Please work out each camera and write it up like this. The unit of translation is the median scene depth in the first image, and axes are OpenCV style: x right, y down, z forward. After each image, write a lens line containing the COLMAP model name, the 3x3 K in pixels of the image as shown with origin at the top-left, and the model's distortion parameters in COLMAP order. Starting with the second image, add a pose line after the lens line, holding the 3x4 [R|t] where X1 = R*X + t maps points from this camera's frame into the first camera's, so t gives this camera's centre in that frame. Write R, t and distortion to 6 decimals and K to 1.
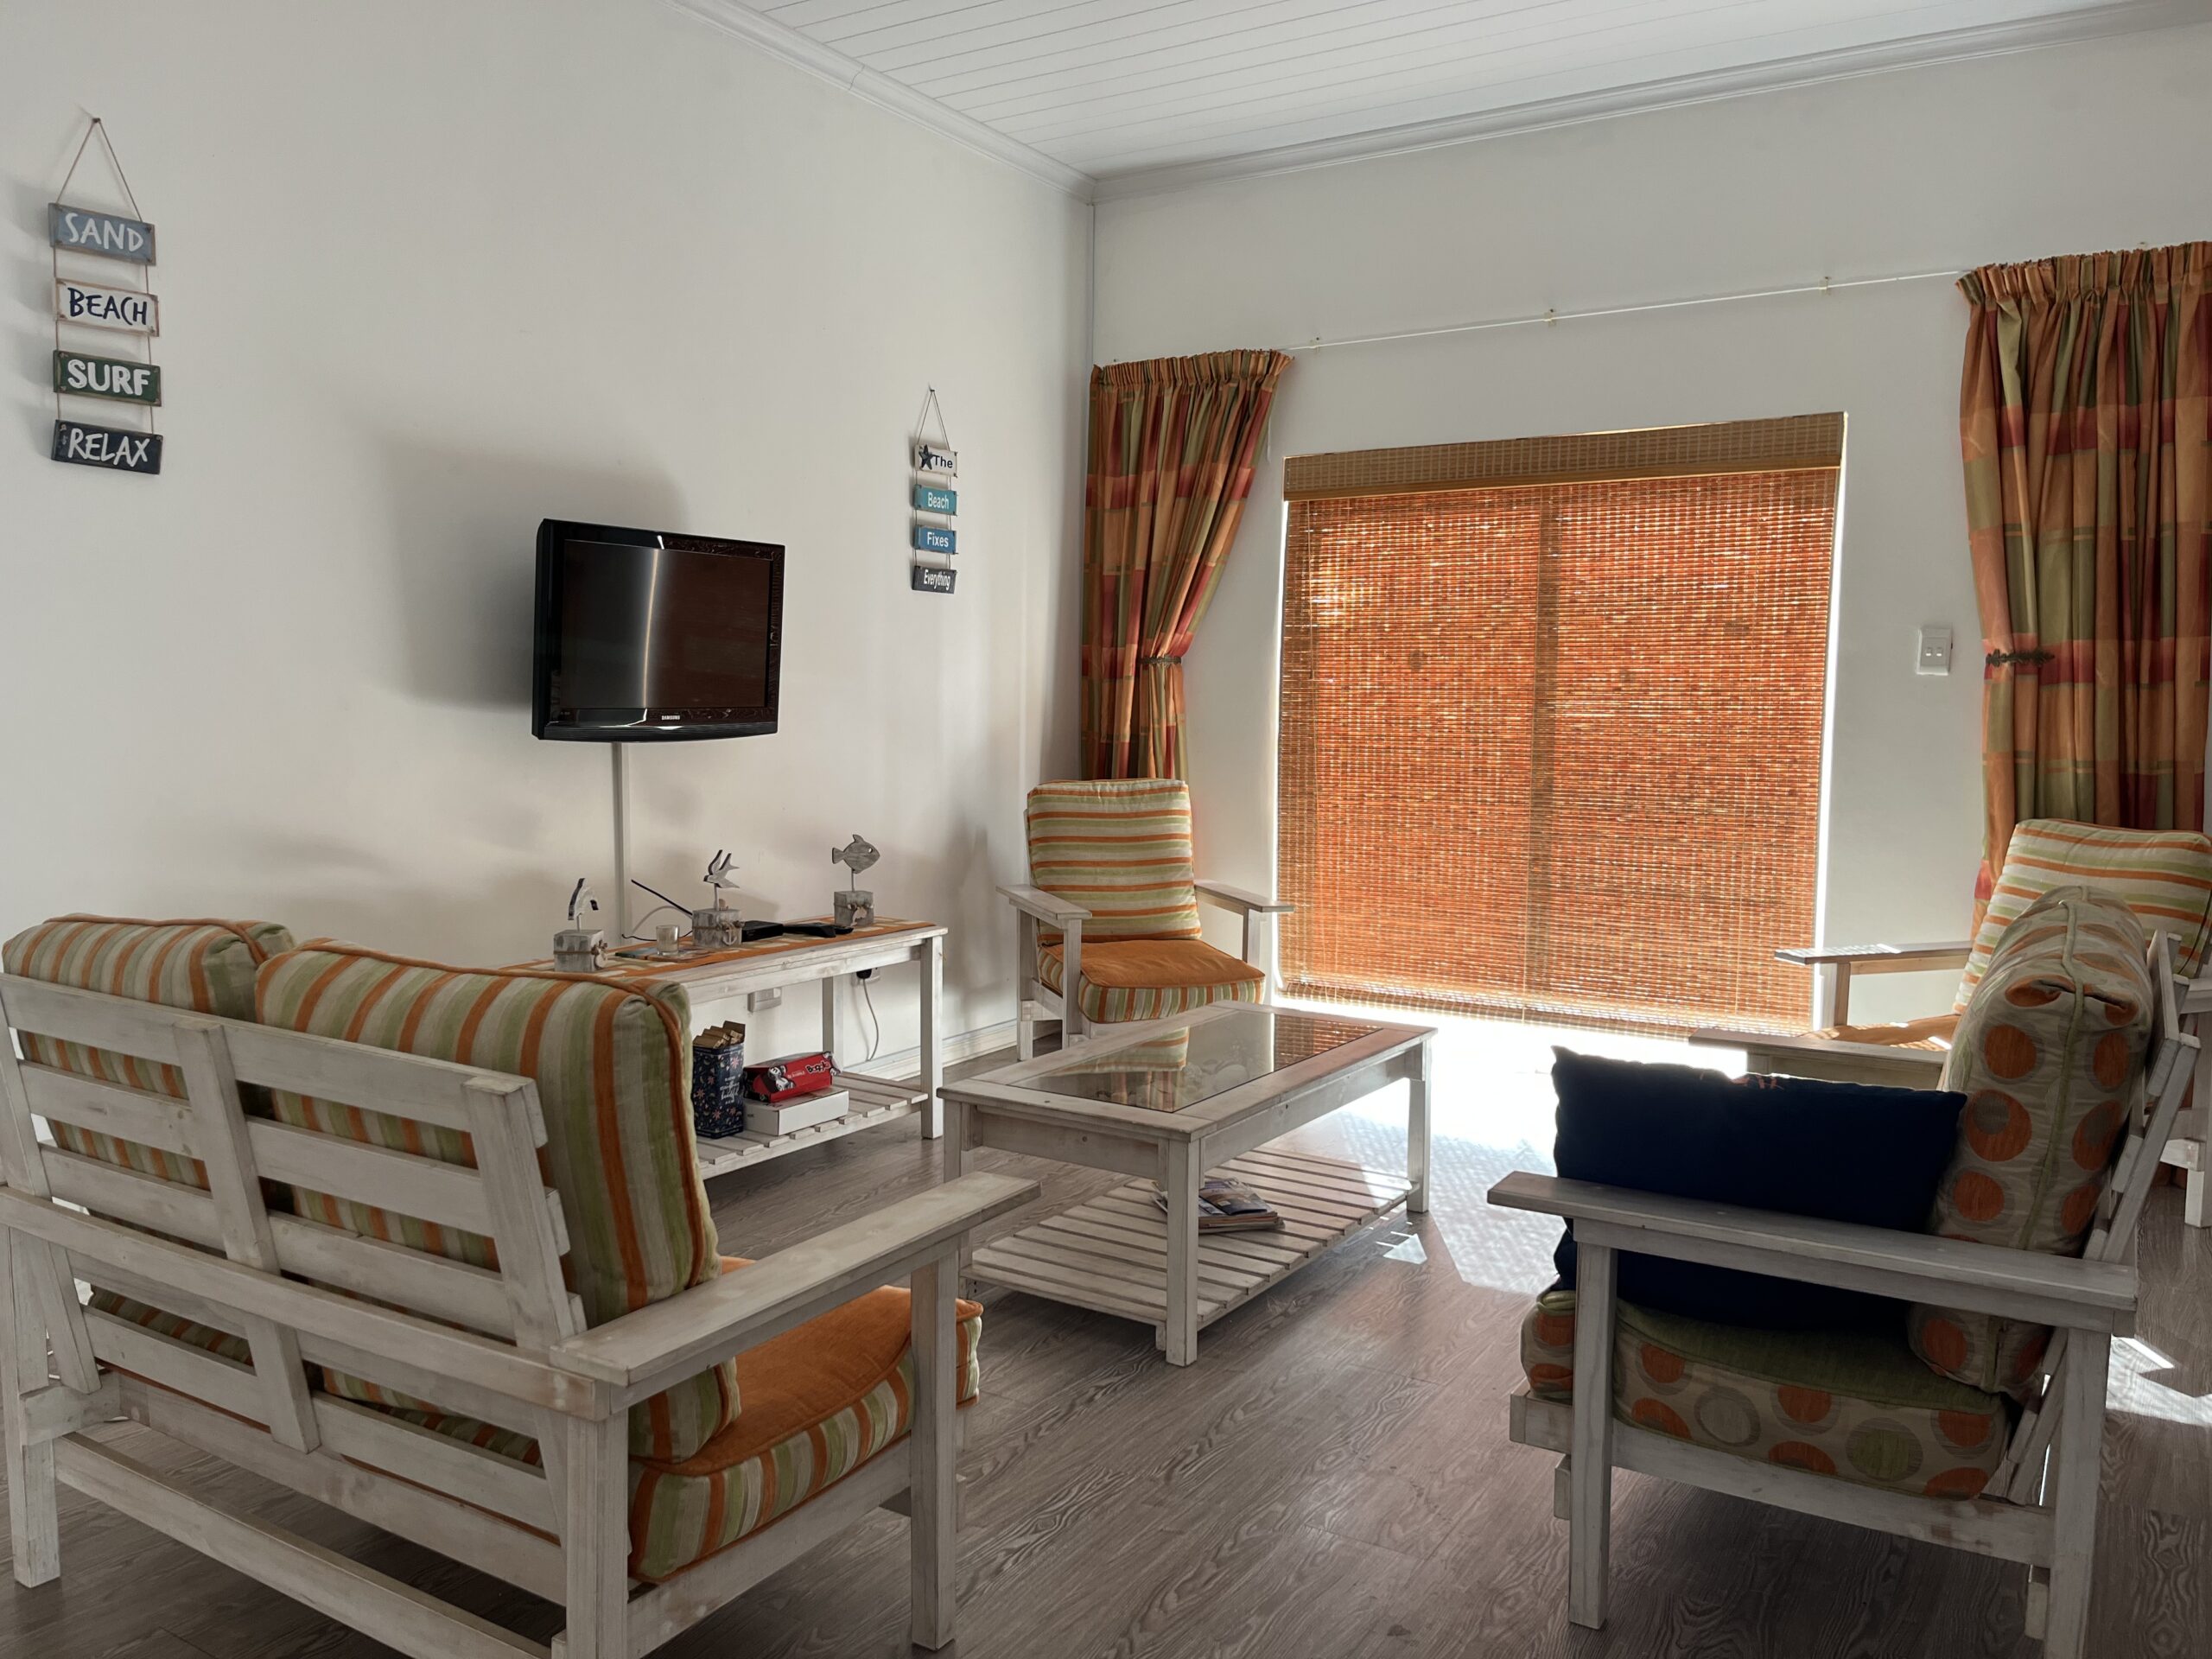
lens RADIAL K [[1666.6, 0, 1098.1], [0, 1666.6, 841.9], [0, 0, 1]] dist [0.042247, -0.044303]
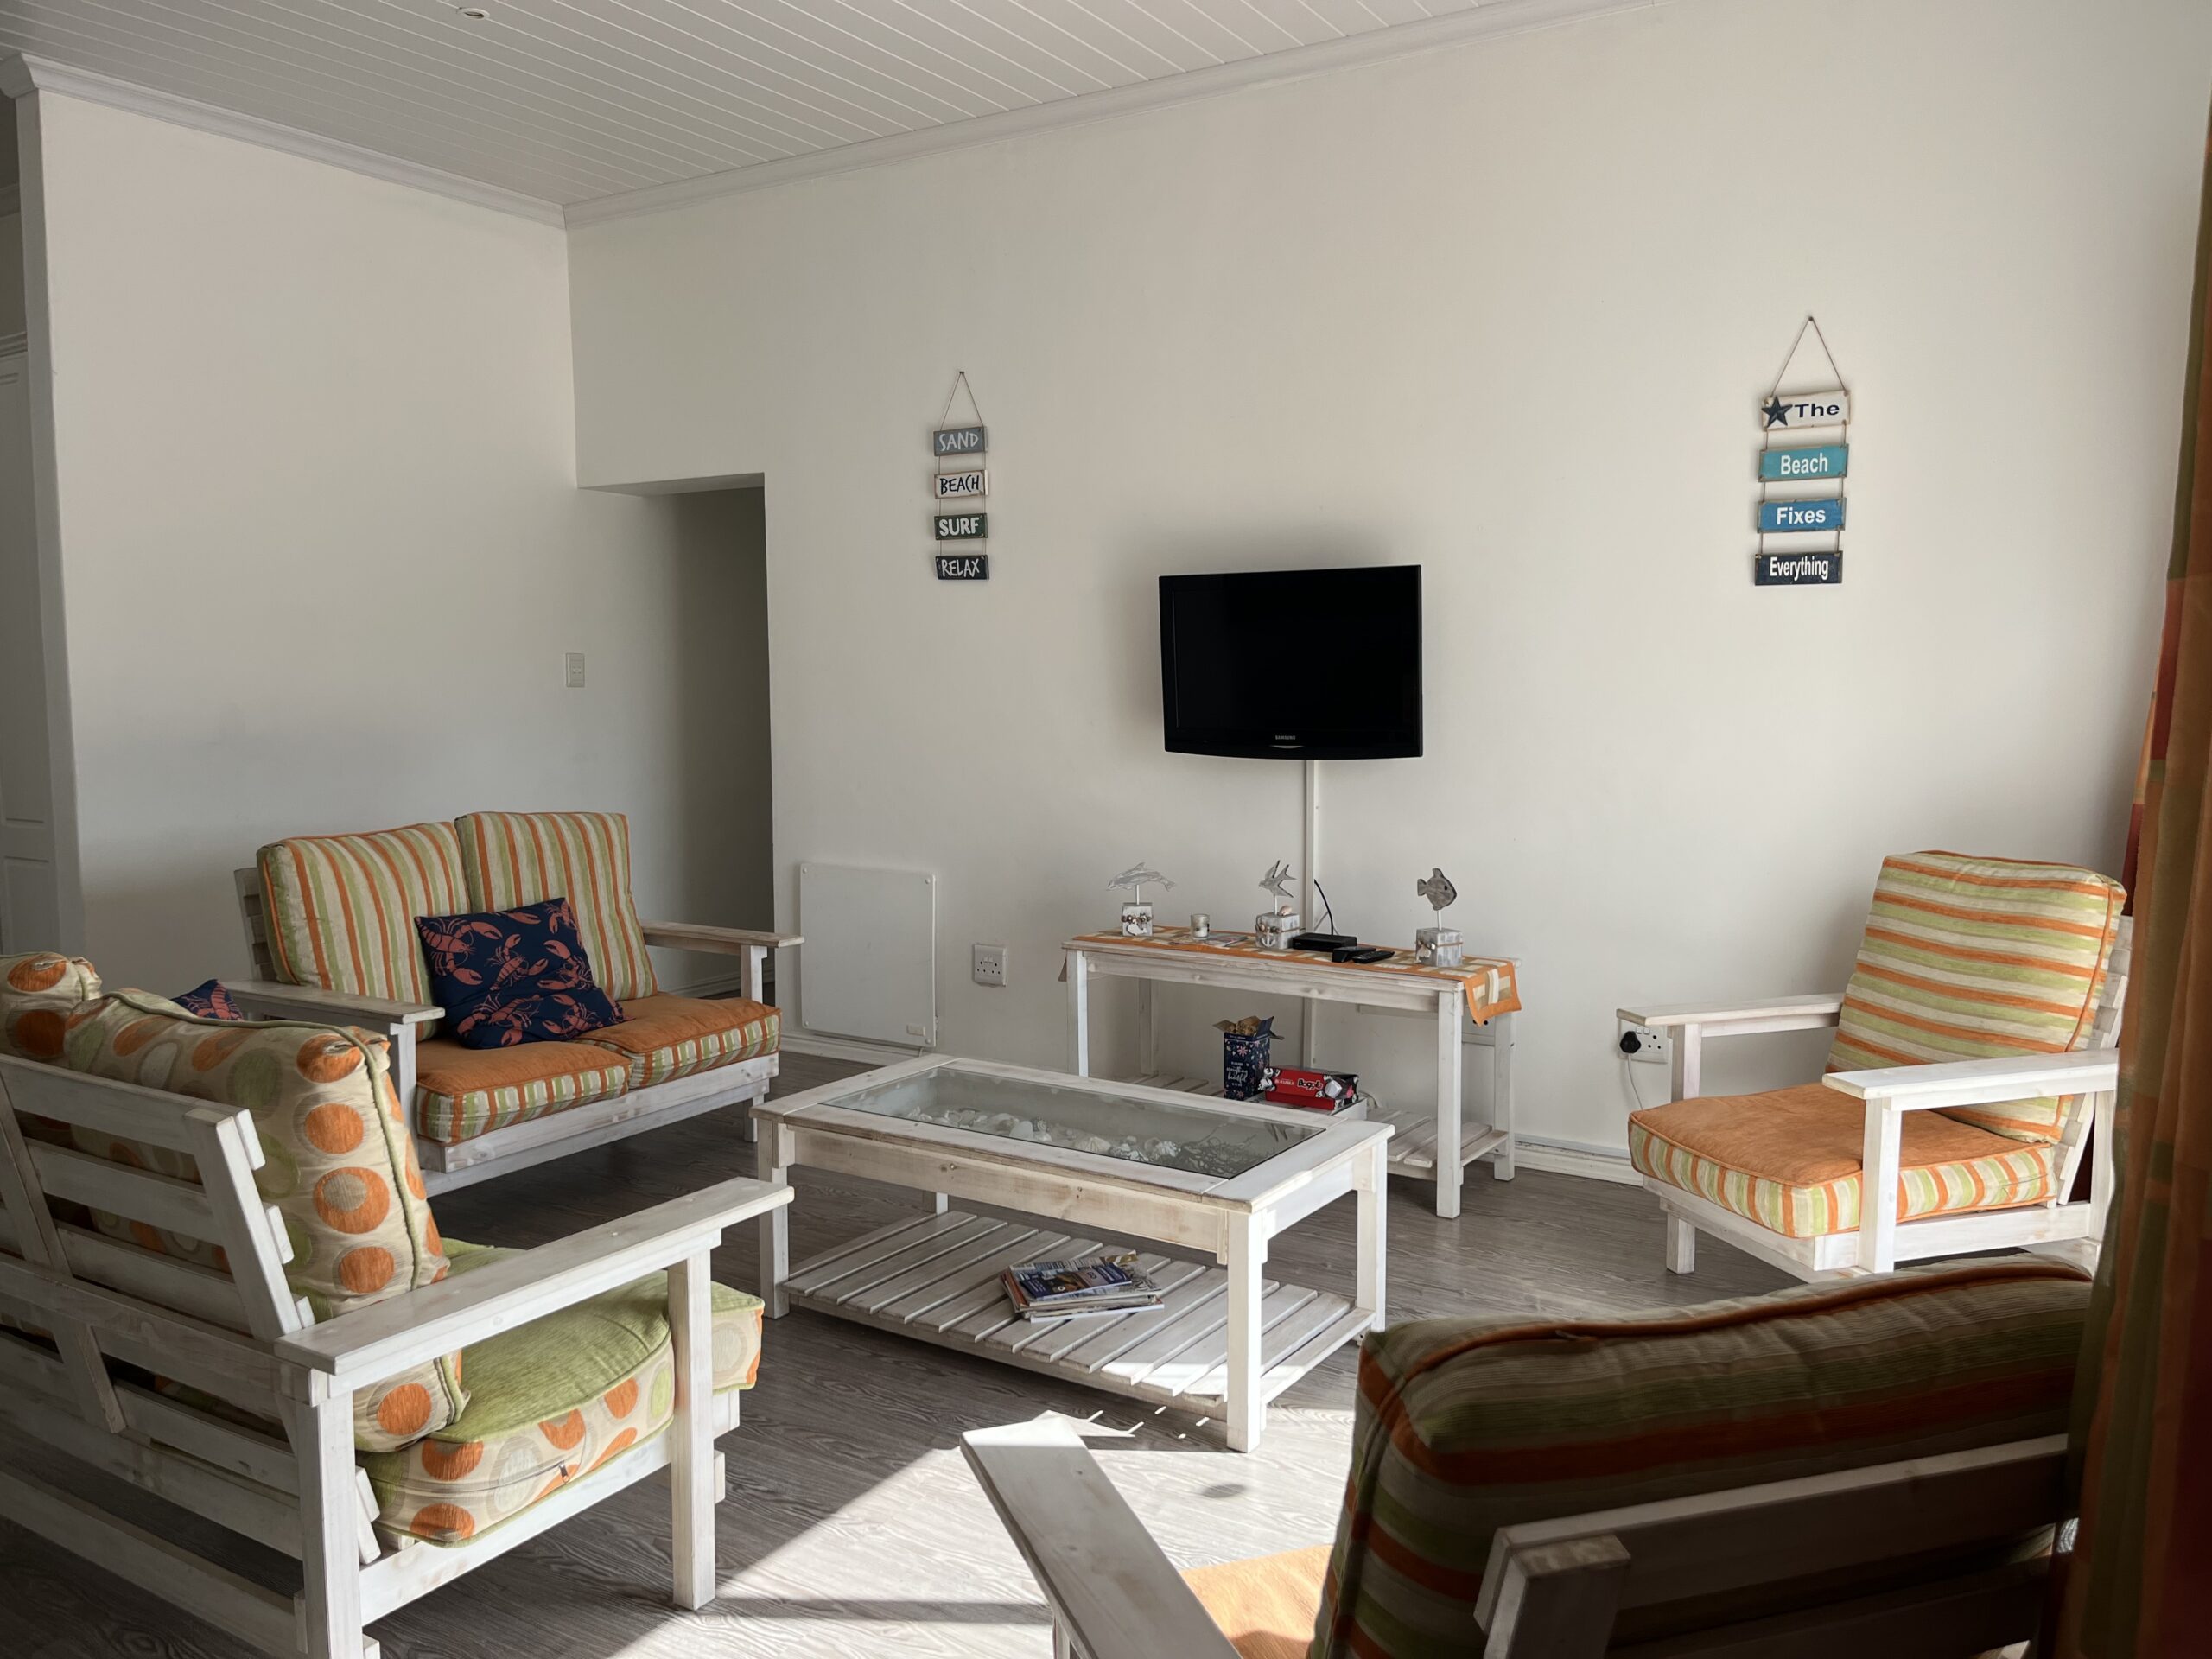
lens RADIAL K [[1666.6, 0, 1117.1], [0, 1666.6, 830.8], [0, 0, 1]] dist [0.042247, -0.044303]
pose [[0.034879, 0.077897, -0.996351, 1.080213], [-0.090281, 0.993127, 0.074484, -0.109656], [0.995305, 0.087353, 0.041672, 1.091957]]
